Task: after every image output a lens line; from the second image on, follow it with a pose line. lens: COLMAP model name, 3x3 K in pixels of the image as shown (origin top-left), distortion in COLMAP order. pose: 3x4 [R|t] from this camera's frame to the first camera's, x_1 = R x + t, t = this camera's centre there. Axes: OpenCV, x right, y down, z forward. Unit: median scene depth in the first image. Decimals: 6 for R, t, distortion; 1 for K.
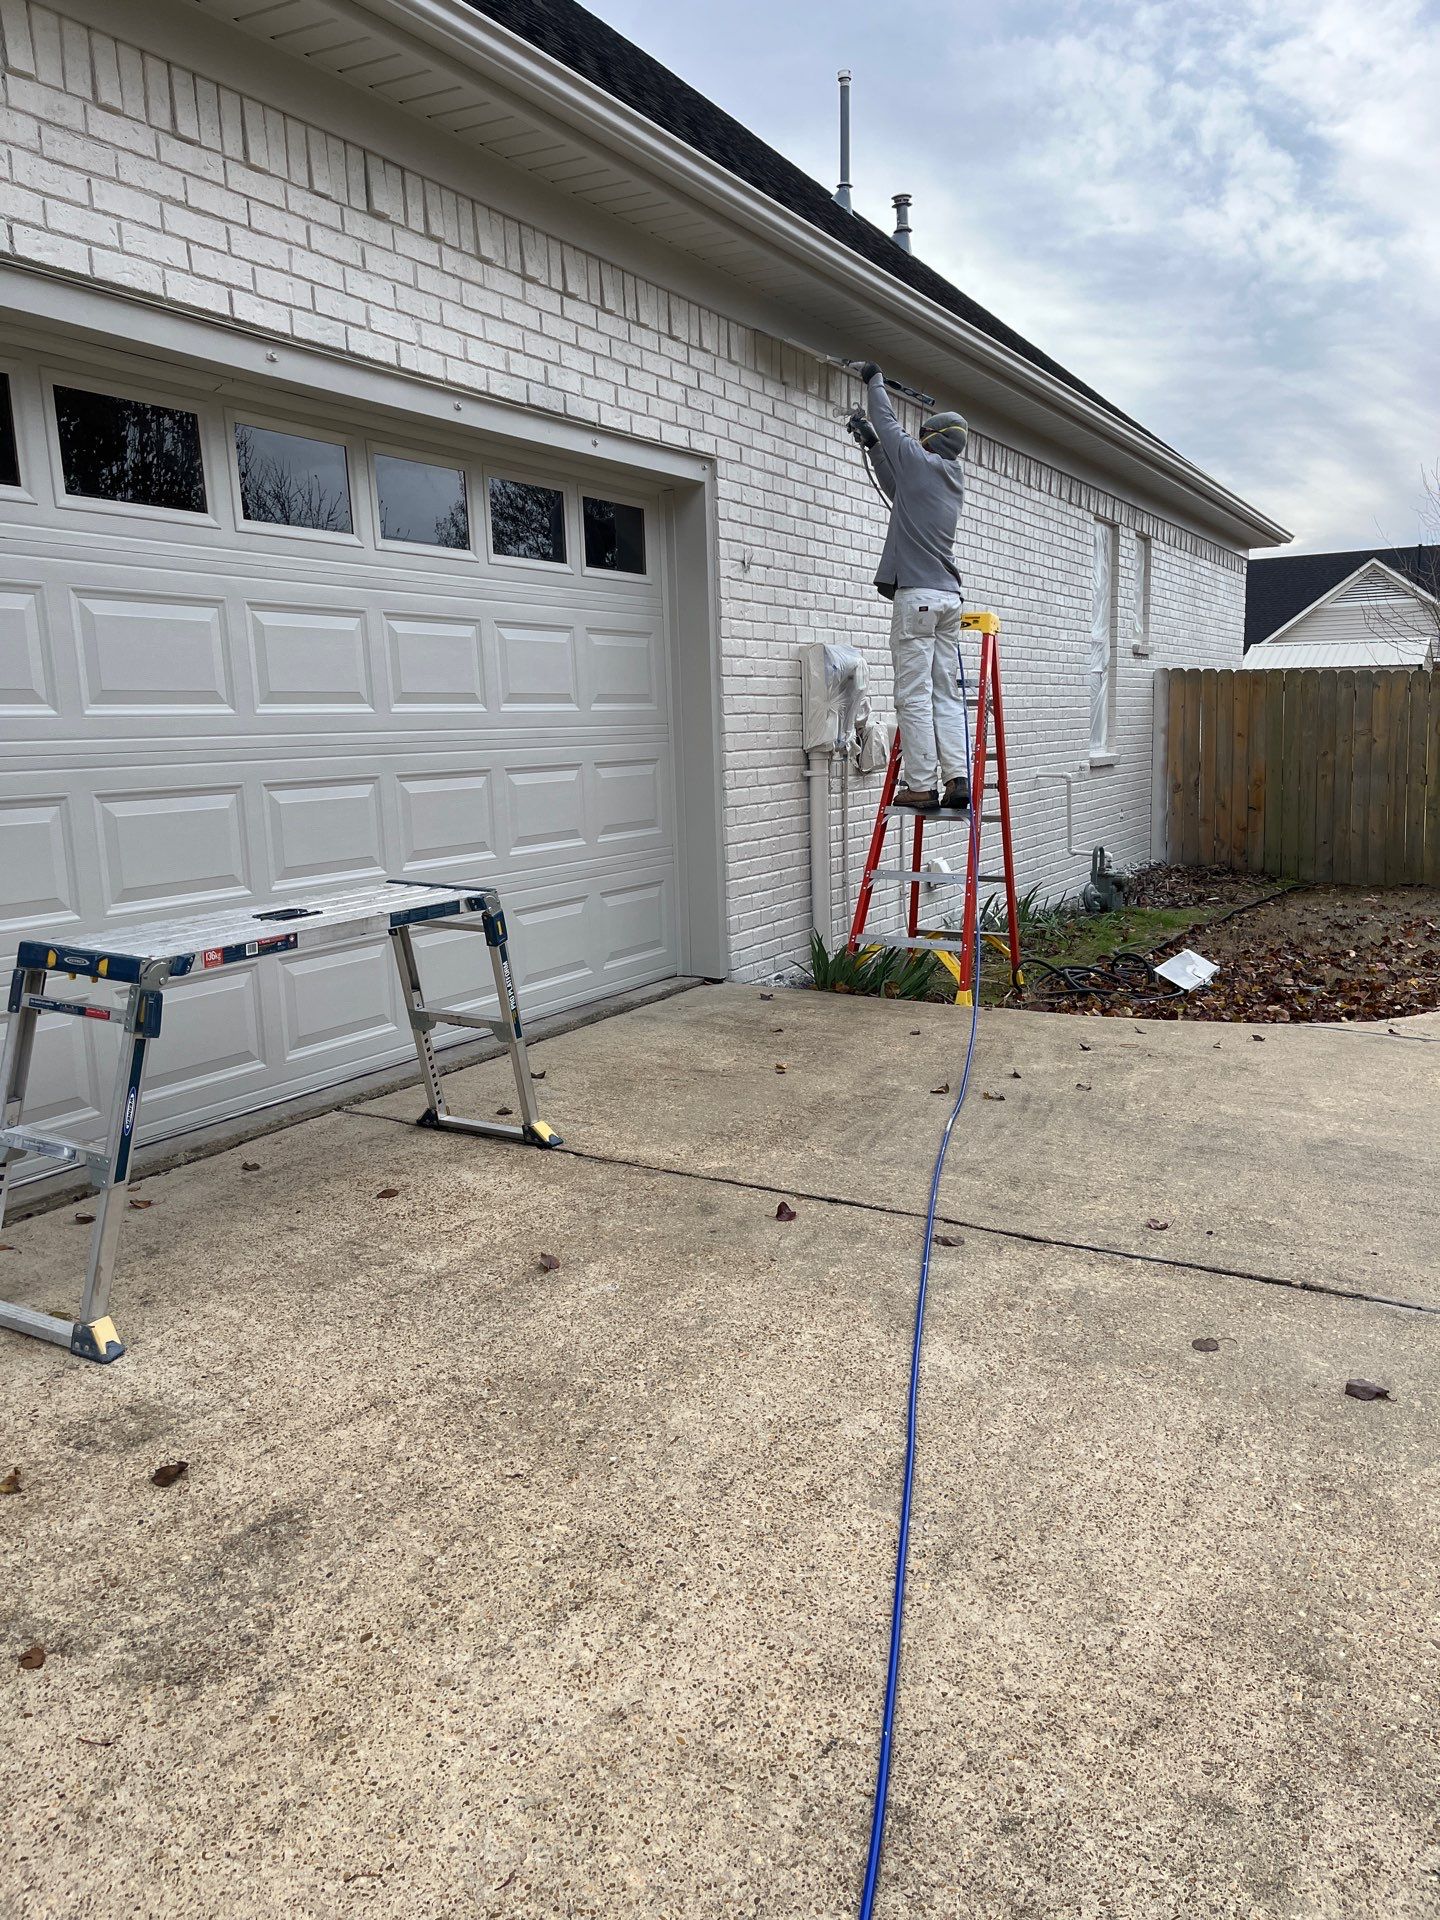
lens RADIAL K [[1442.8, 0, 710.3], [0, 1442.8, 988.8], [0, 0, 1]] dist [0.043038, -0.052659]
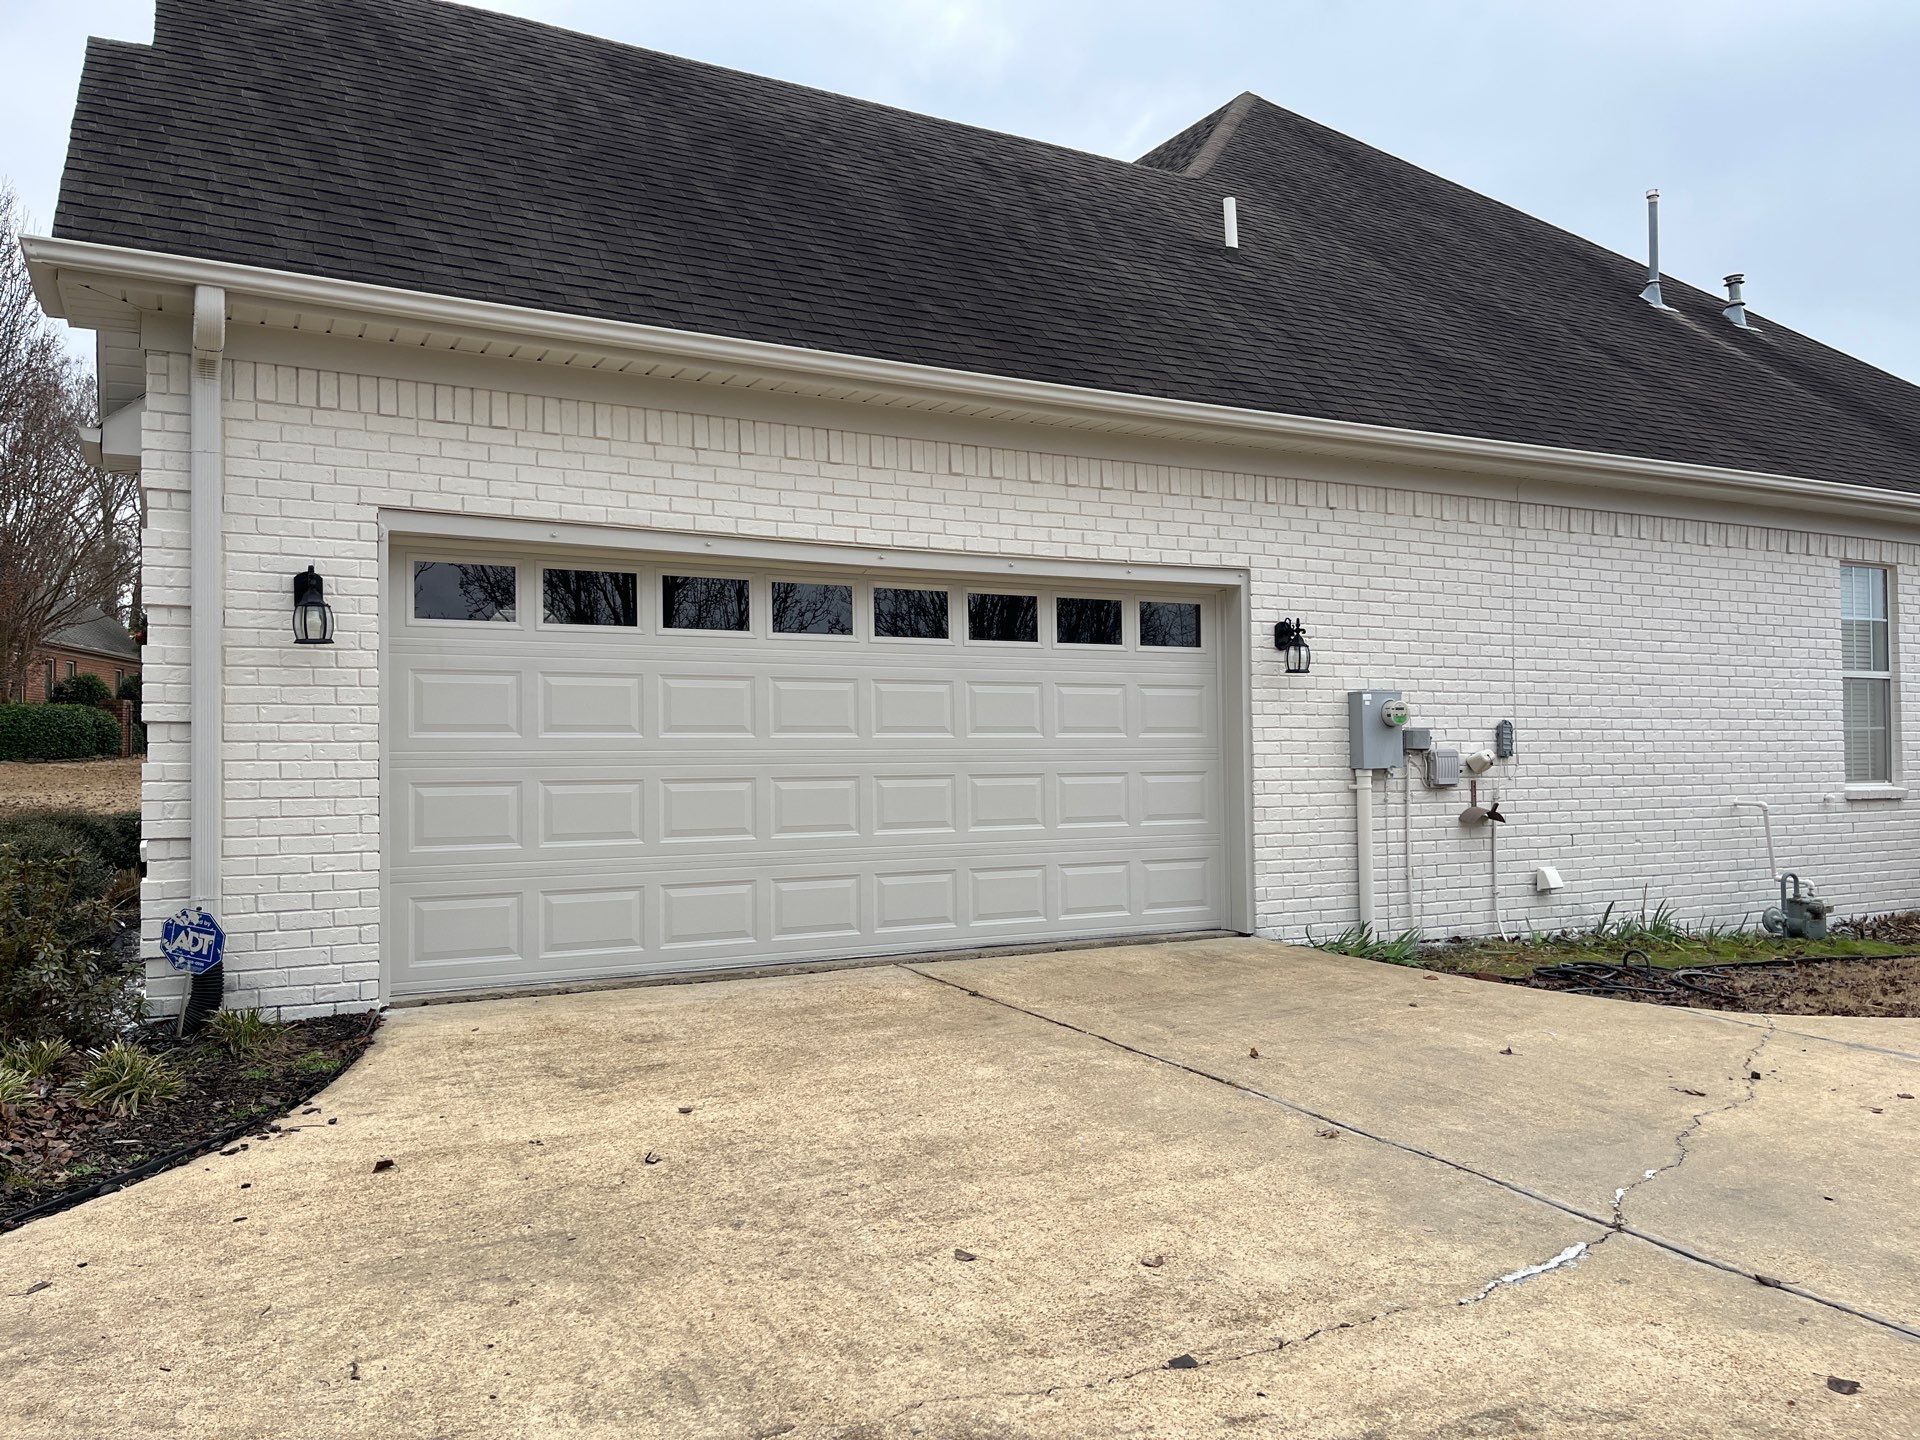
lens RADIAL K [[1442.8, 0, 969.4], [0, 1442.8, 749.7], [0, 0, 1]] dist [0.043038, -0.052659]
pose [[0.845403, 0.012379, -0.533986, 0.574017], [-0.107807, 0.983111, -0.147889, 0.060133], [0.523136, 0.182593, 0.832459, -0.336532]]
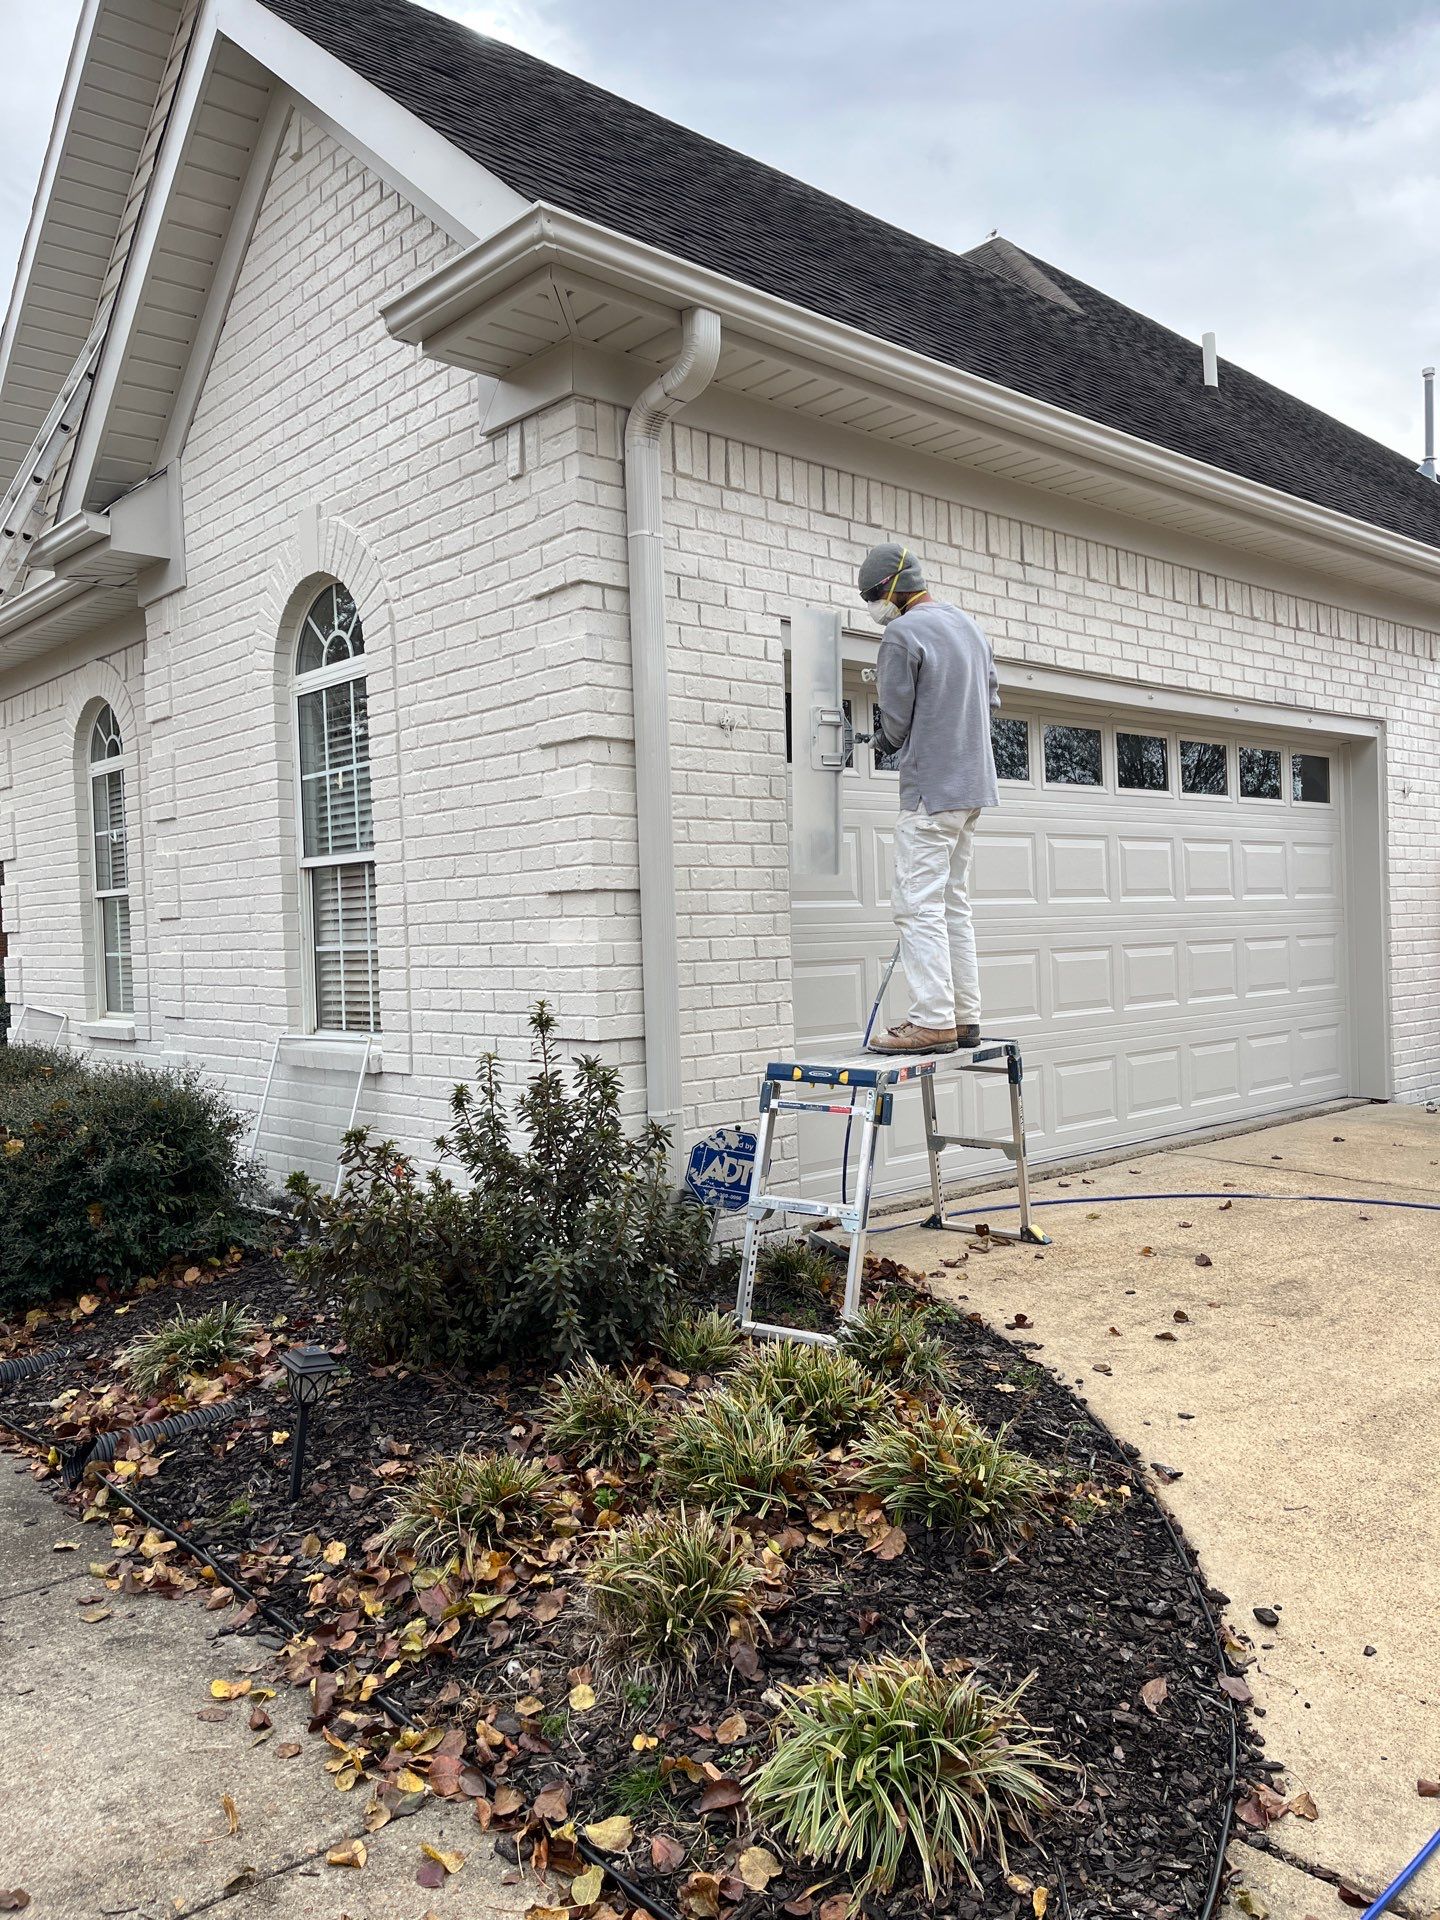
lens RADIAL K [[1442.8, 0, 725.7], [0, 1442.8, 991.5], [0, 0, 1]] dist [0.043038, -0.052659]
pose [[0.949143, 0.006235, -0.314784, -0.166078], [-0.048029, 0.990970, -0.125188, 0.101647], [0.311161, 0.133940, 0.940871, -0.497819]]
